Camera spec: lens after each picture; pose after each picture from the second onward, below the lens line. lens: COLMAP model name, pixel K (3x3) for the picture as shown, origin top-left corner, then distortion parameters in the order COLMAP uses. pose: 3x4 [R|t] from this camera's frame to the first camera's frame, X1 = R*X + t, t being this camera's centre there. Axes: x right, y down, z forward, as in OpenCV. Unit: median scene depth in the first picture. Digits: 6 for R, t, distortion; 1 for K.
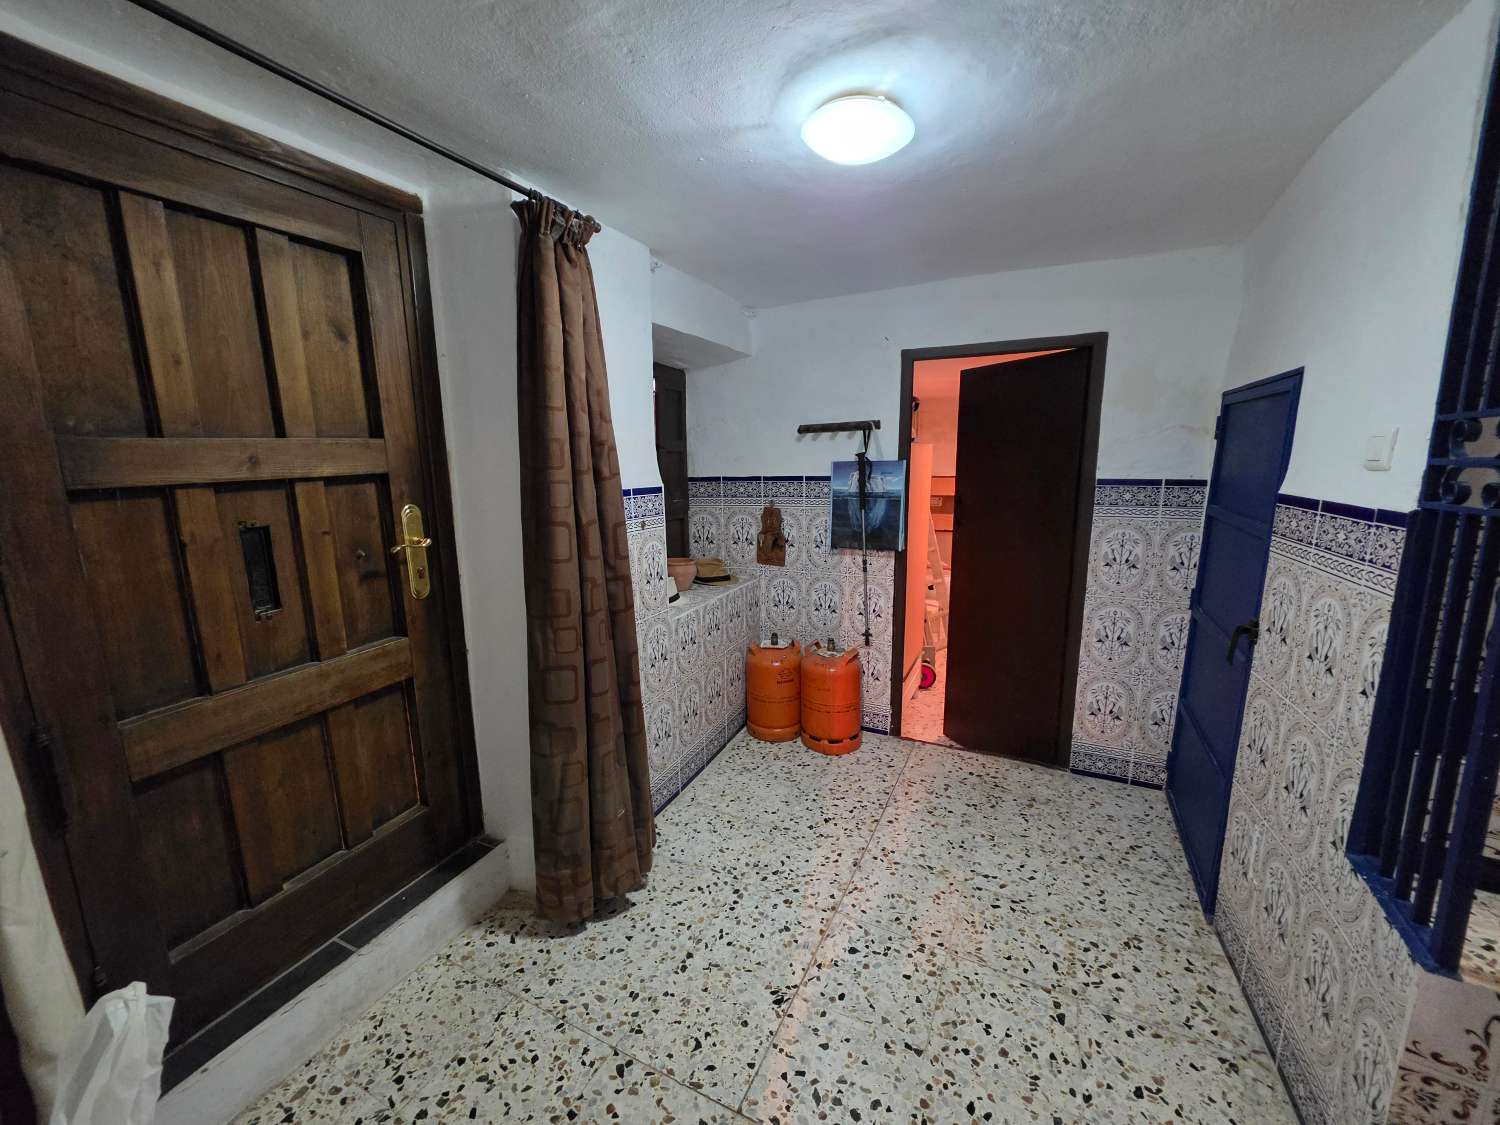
lens RADIAL K [[599.5, 0, 744.6], [0, 599.5, 559.9], [0, 0, 1]] dist [0.001333, 0.000324]
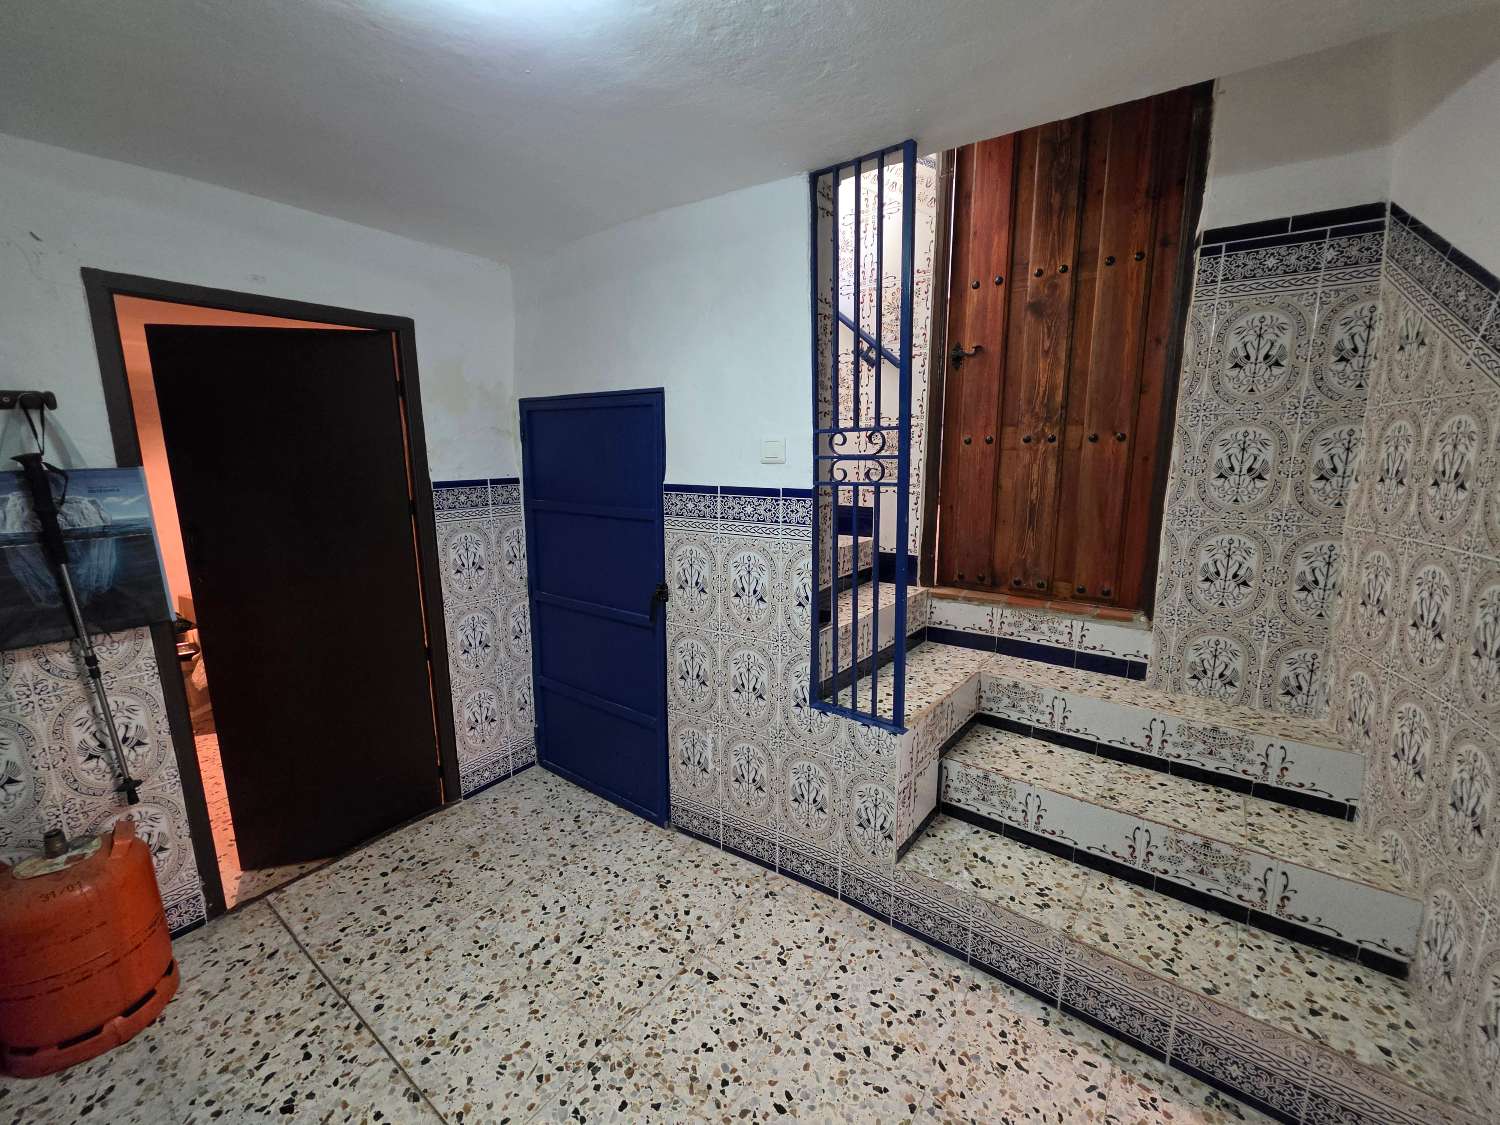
lens RADIAL K [[599.5, 0, 746.0], [0, 599.5, 556.6], [0, 0, 1]] dist [0.001333, 0.000324]
pose [[0.177772, -0.169129, 0.969429, -0.287571], [0.176529, 0.974621, 0.137664, -0.082834], [-0.968109, 0.146660, 0.203116, 0.464563]]
